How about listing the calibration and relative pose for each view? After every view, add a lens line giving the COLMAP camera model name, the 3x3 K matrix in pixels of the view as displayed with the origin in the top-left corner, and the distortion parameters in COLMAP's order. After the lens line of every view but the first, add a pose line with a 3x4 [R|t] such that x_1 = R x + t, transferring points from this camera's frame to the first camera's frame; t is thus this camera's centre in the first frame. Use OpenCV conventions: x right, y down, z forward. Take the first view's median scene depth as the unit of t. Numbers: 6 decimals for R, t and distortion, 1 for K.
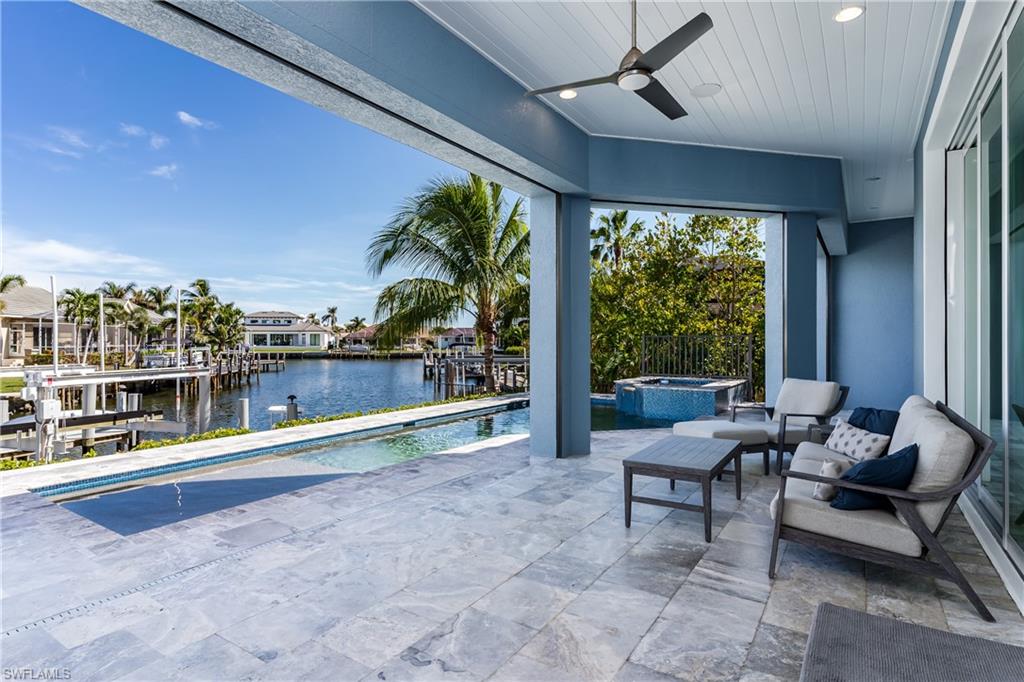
lens RADIAL K [[528.8, 0, 512.0], [0, 528.8, 341.0], [0, 0, 1]] dist [-0.000986, -0.000664]
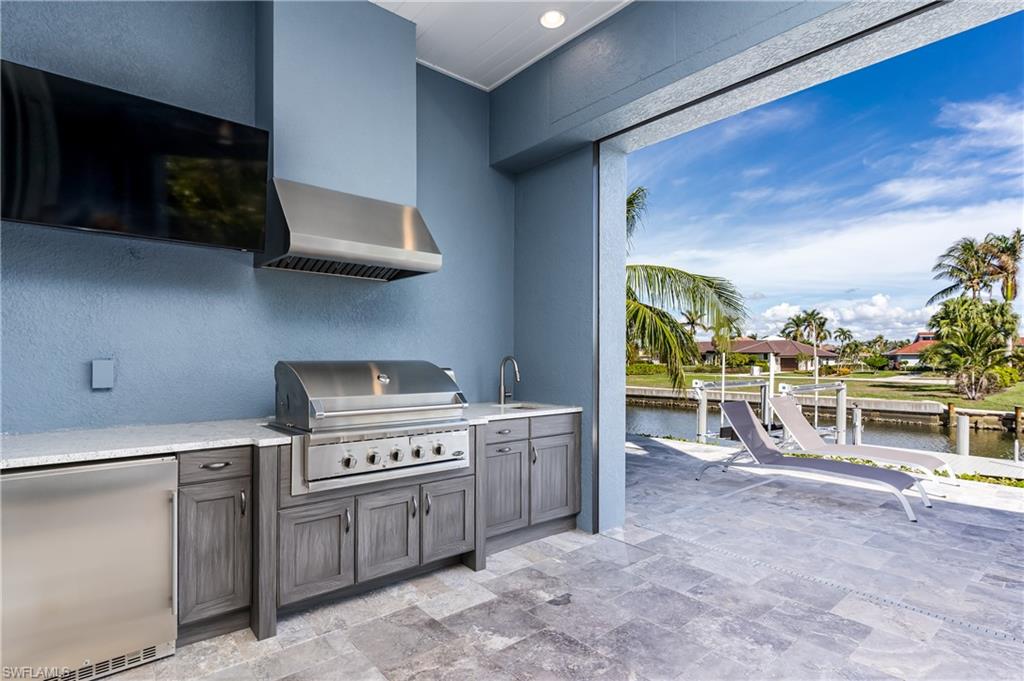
lens RADIAL K [[515.3, 0, 511.9], [0, 515.3, 358.2], [0, 0, 1]] dist [0.002787, 0.000718]
pose [[-0.281590, 0.000635, -0.959535, 0.267710], [-0.002480, 0.999996, 0.001390, -0.001408], [0.959532, 0.002771, -0.281588, 0.330314]]
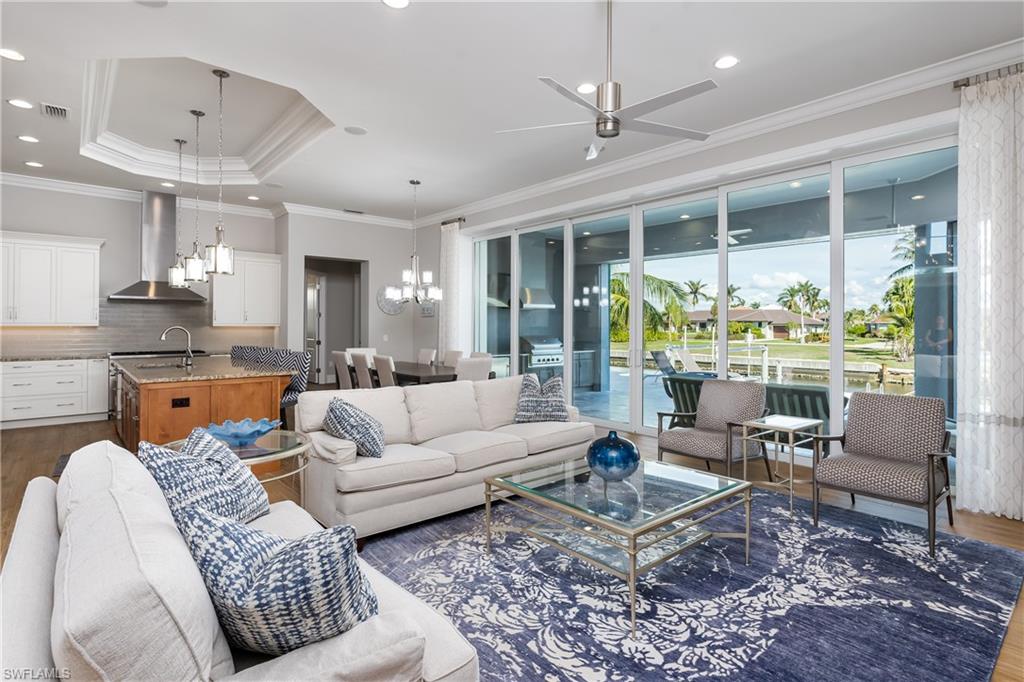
lens RADIAL K [[522.2, 0, 533.2], [0, 522.2, 318.5], [0, 0, 1]] dist [-0.002476, -0.000913]
pose [[-0.257577, -0.010943, -0.966196, 2.217470], [-0.005066, 0.999937, -0.009975, -0.060816], [0.966245, 0.002325, -0.257616, 0.610564]]
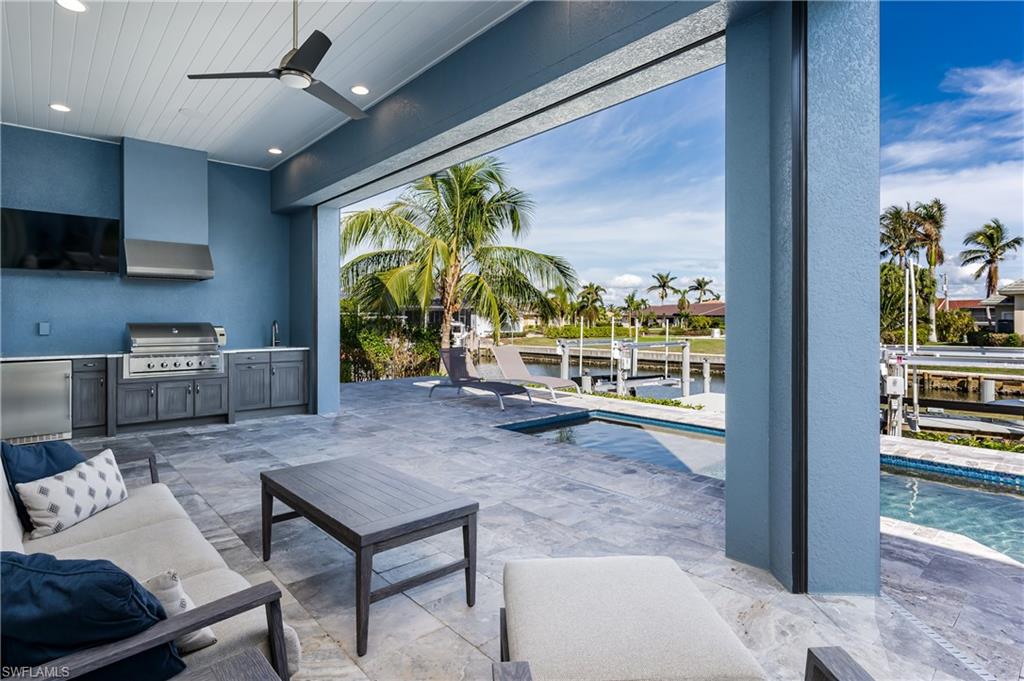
lens RADIAL K [[530.9, 0, 511.5], [0, 530.9, 323.3], [0, 0, 1]] dist [-0.001885, -0.000756]
pose [[-0.255663, 0.005028, -0.966753, 0.893026], [-0.000772, 0.999985, 0.005405, -0.003139], [0.966766, 0.002128, -0.255655, 1.306587]]
